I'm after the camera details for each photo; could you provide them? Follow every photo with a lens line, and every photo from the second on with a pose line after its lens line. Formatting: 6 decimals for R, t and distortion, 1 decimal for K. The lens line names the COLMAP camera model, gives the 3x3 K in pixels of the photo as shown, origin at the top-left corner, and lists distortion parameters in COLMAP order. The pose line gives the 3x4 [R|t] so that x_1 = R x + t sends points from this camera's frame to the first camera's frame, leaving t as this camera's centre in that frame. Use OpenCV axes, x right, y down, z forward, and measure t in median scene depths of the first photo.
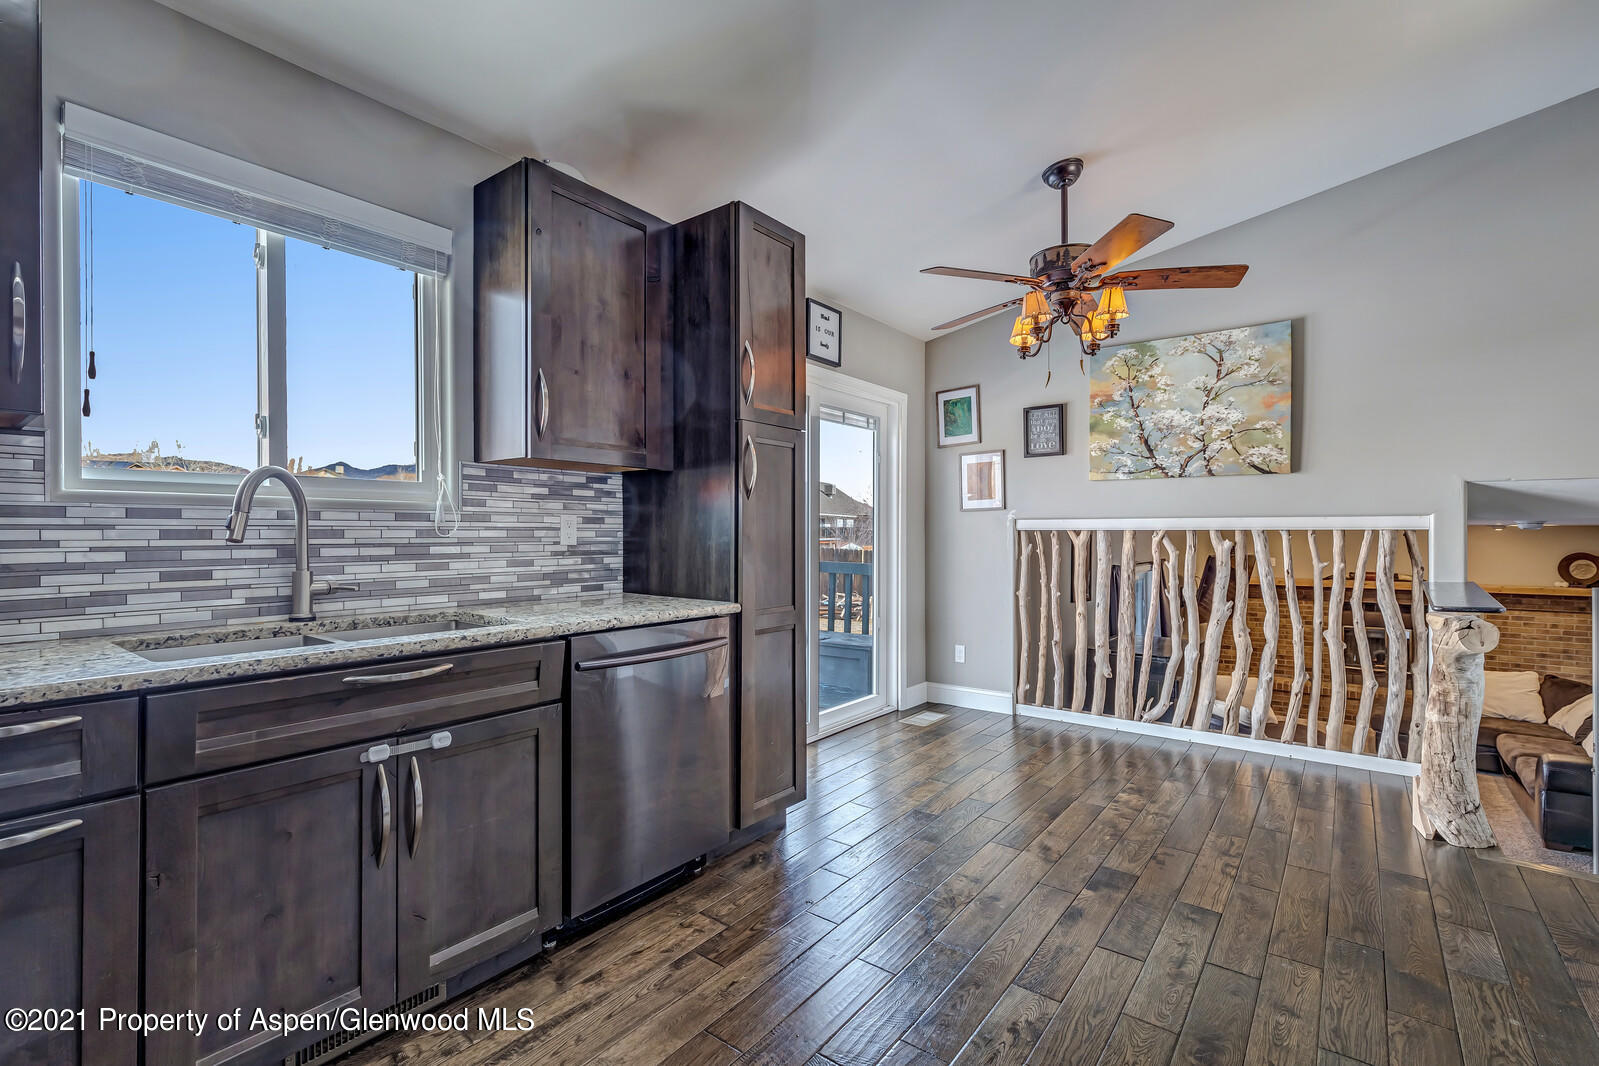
lens RADIAL K [[720.1, 0, 799.5], [0, 720.1, 533.0], [0, 0, 1]] dist [-0.000164, 0.000006]
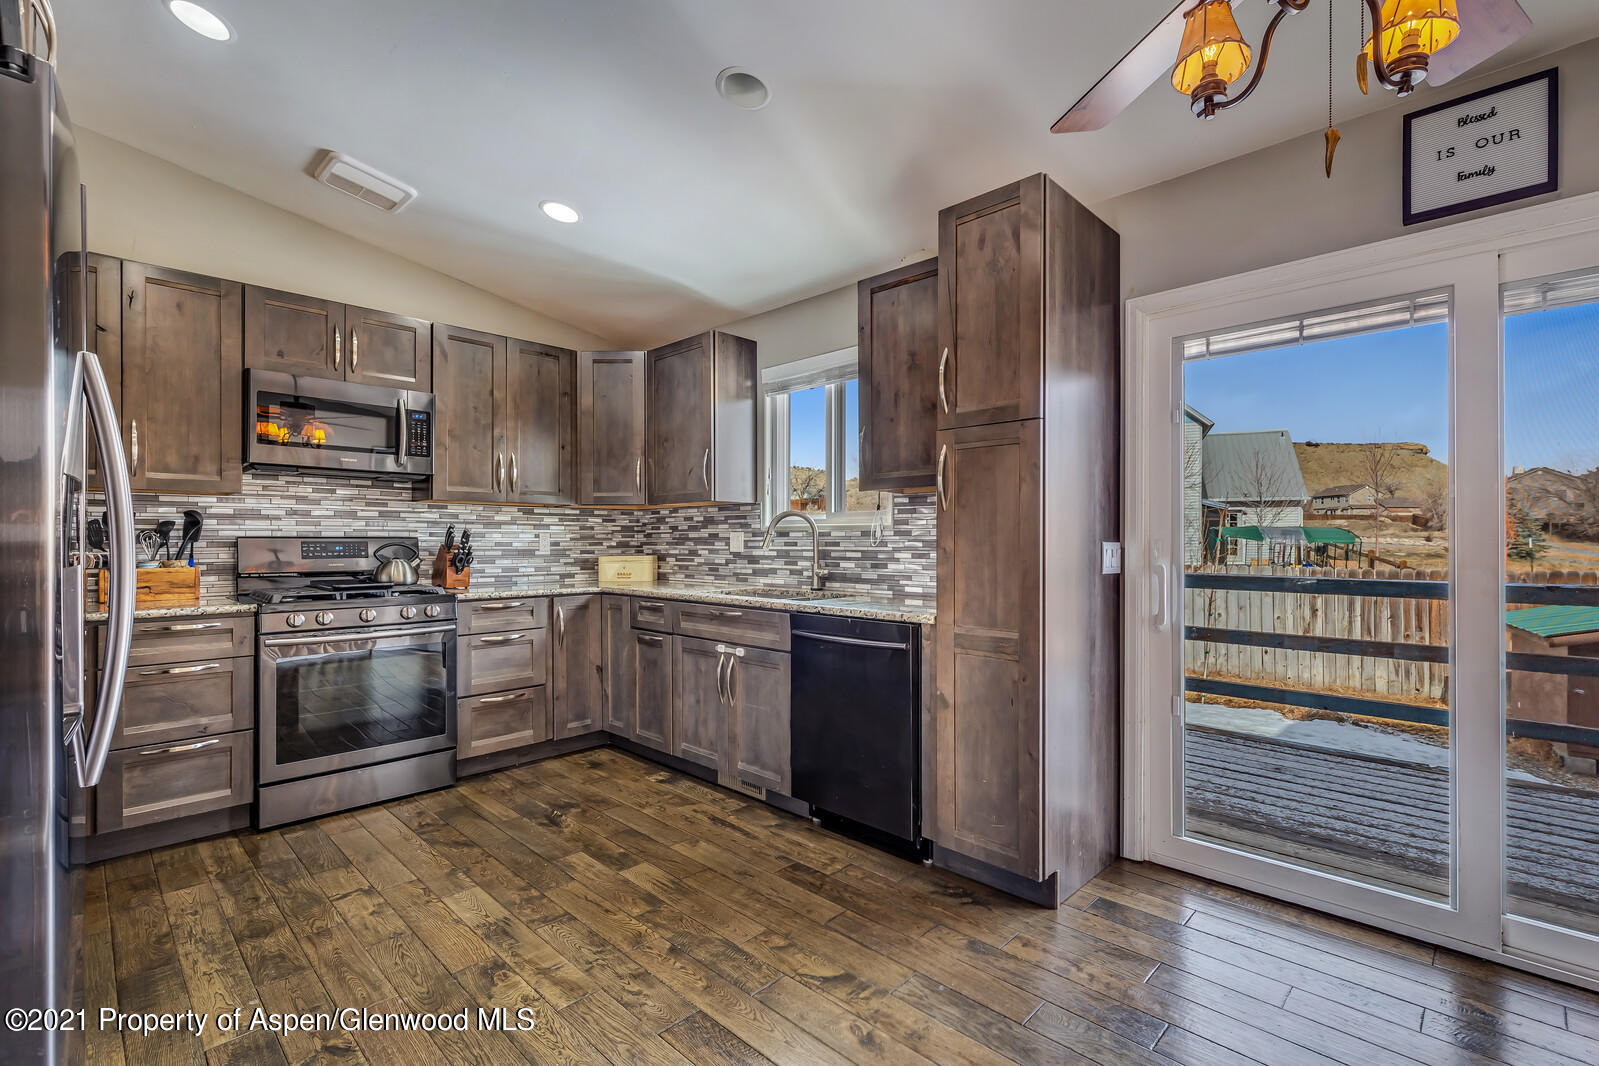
lens RADIAL K [[716.9, 0, 798.2], [0, 716.9, 540.0], [0, 0, 1]] dist [0.002656, -0.001111]
pose [[-0.120093, -0.001493, -0.992761, 0.583772], [-0.000959, 0.999999, -0.001388, -0.003421], [0.992762, 0.000786, -0.120095, 0.586139]]
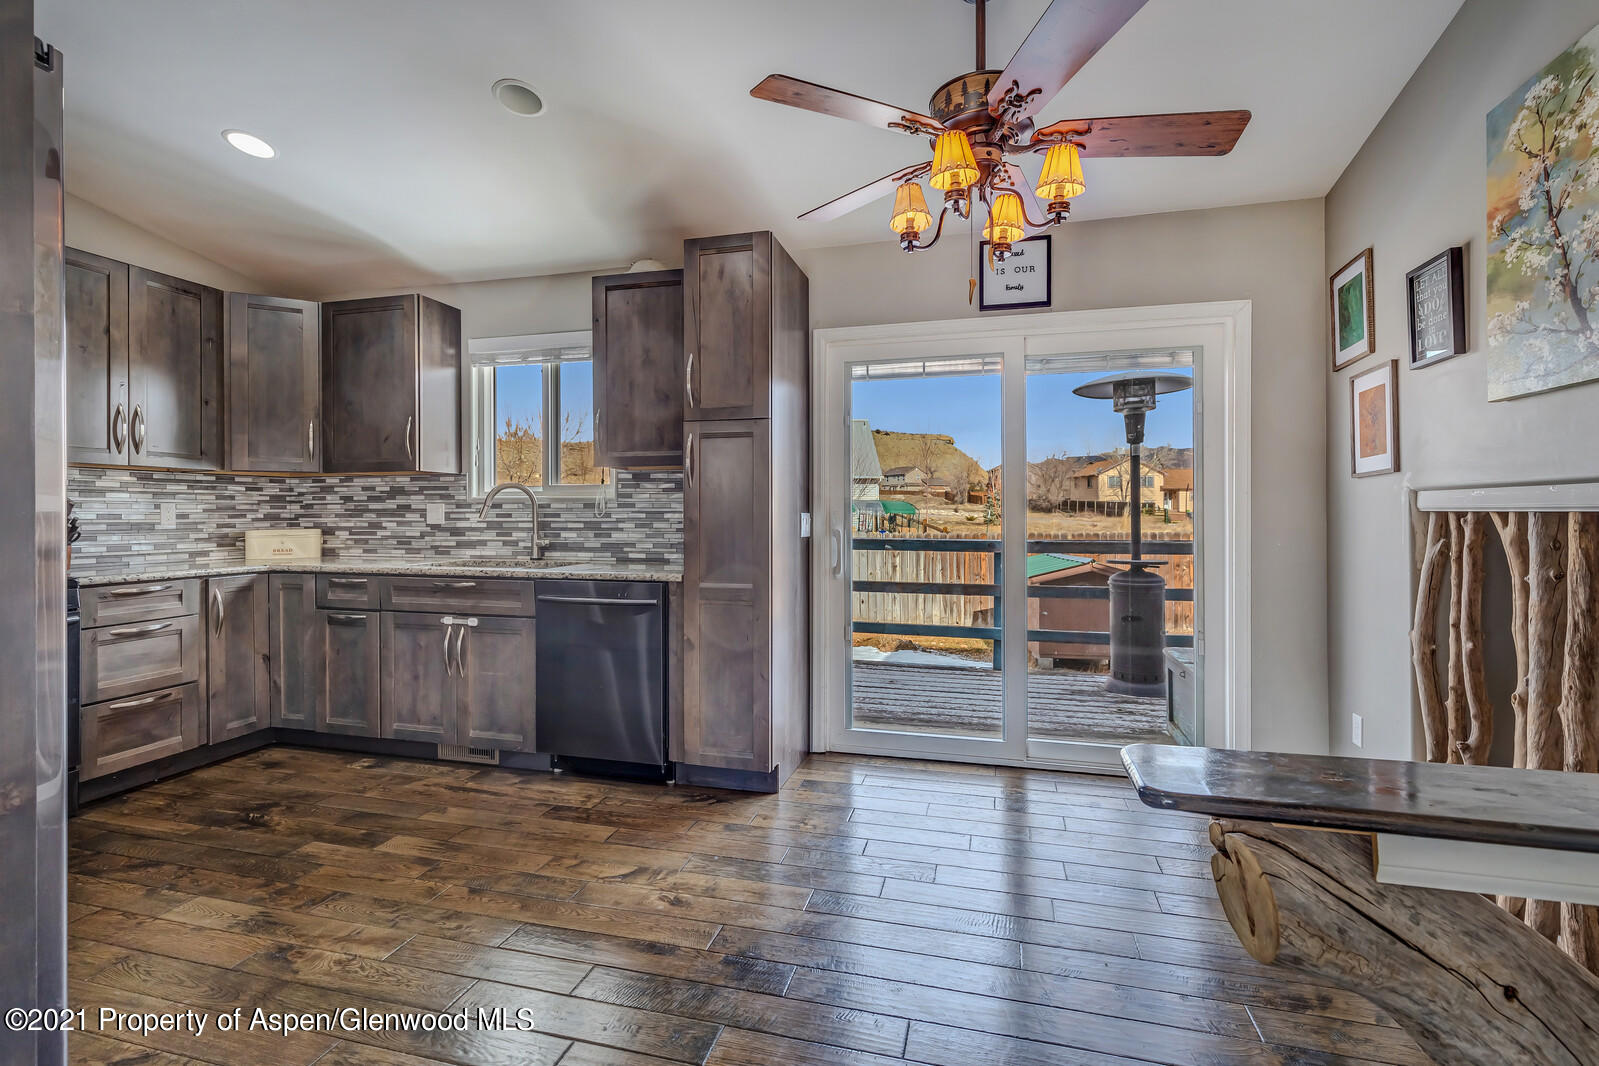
lens RADIAL K [[727.7, 0, 801.3], [0, 727.7, 511.8], [0, 0, 1]] dist [-0.001687, -0.000694]
pose [[0.382896, -0.000716, -0.923791, 0.703362], [-0.000035, 1.000000, -0.000789, -0.003654], [0.923791, 0.000334, 0.382896, 0.452607]]
